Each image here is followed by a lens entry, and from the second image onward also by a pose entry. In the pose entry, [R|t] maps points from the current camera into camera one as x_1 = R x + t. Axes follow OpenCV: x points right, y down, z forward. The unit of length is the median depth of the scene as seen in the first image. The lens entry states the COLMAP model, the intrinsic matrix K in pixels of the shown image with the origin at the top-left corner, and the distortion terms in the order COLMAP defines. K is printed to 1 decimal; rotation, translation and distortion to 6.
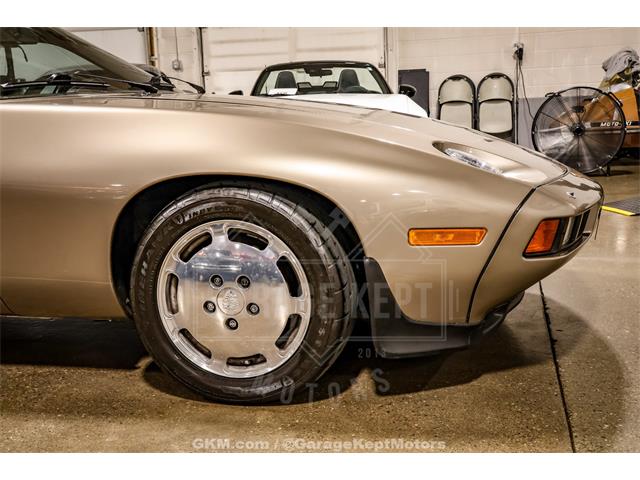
lens RADIAL K [[758.7, 0, 318.8], [0, 758.7, 240.8], [0, 0, 1]] dist [0.002610, 0.019115]
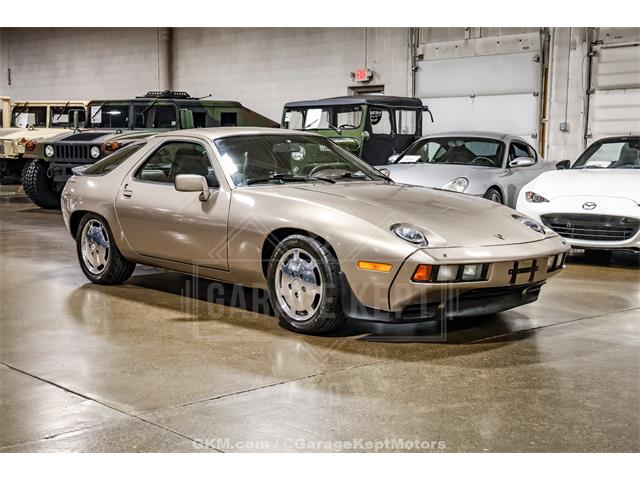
lens RADIAL K [[871.2, 0, 320.9], [0, 871.2, 239.1], [0, 0, 1]] dist [0.077258, 0.087177]
pose [[0.821581, 0.101299, -0.561020, 1.345994], [-0.137868, 0.990181, -0.023111, -0.003337], [0.553170, 0.096335, 0.827480, -1.082841]]
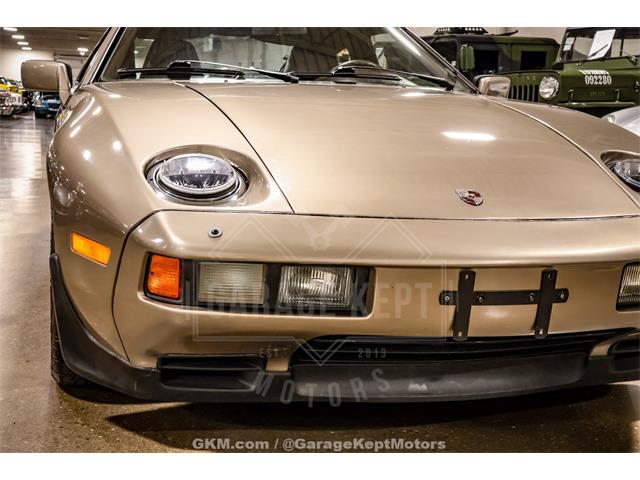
lens RADIAL K [[871.2, 0, 320.9], [0, 871.2, 239.1], [0, 0, 1]] dist [0.077258, 0.087177]
pose [[0.477464, 0.173458, -0.861359, 1.077261], [-0.195346, 0.976741, 0.088411, -0.145306], [0.856661, 0.126050, 0.500244, 0.682817]]
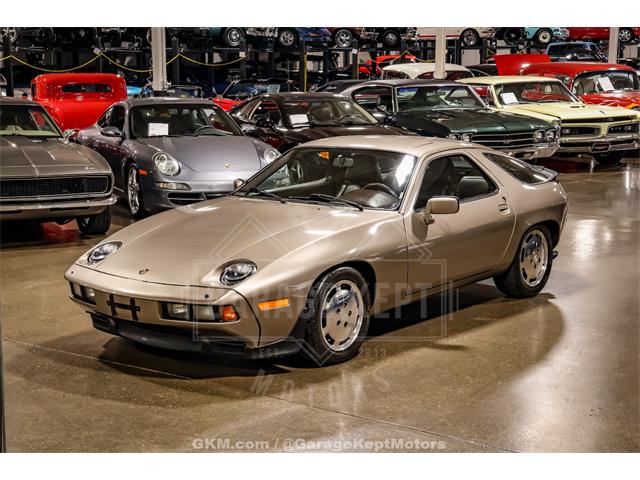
lens RADIAL K [[1178.9, 0, 318.6], [0, 1178.9, 240.7], [0, 0, 1]] dist [0.206553, 0.292196]
pose [[-0.399503, 0.175543, -0.899768, 3.238281], [-0.144475, 0.957173, 0.250890, -1.159258], [0.905276, 0.230225, -0.357032, 2.929493]]
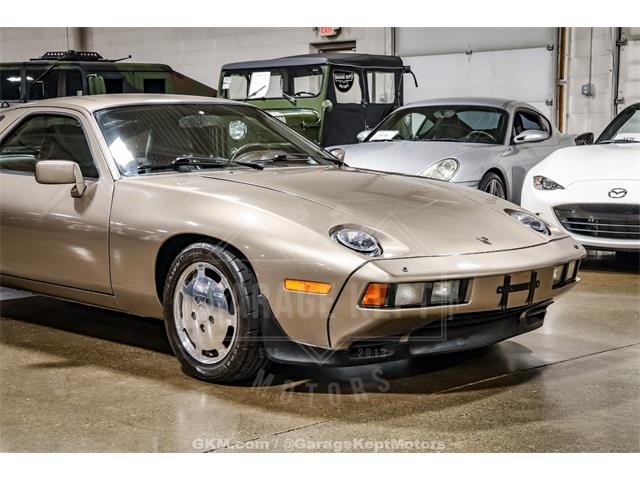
lens RADIAL K [[1090.1, 0, 321.0], [0, 1090.1, 239.6], [0, 0, 1]] dist [0.184947, 0.106710]
pose [[0.837075, 0.085970, -0.540290, 1.291336], [-0.118268, 0.992660, -0.025282, -0.044158], [0.534151, 0.085062, 0.841099, -0.793080]]
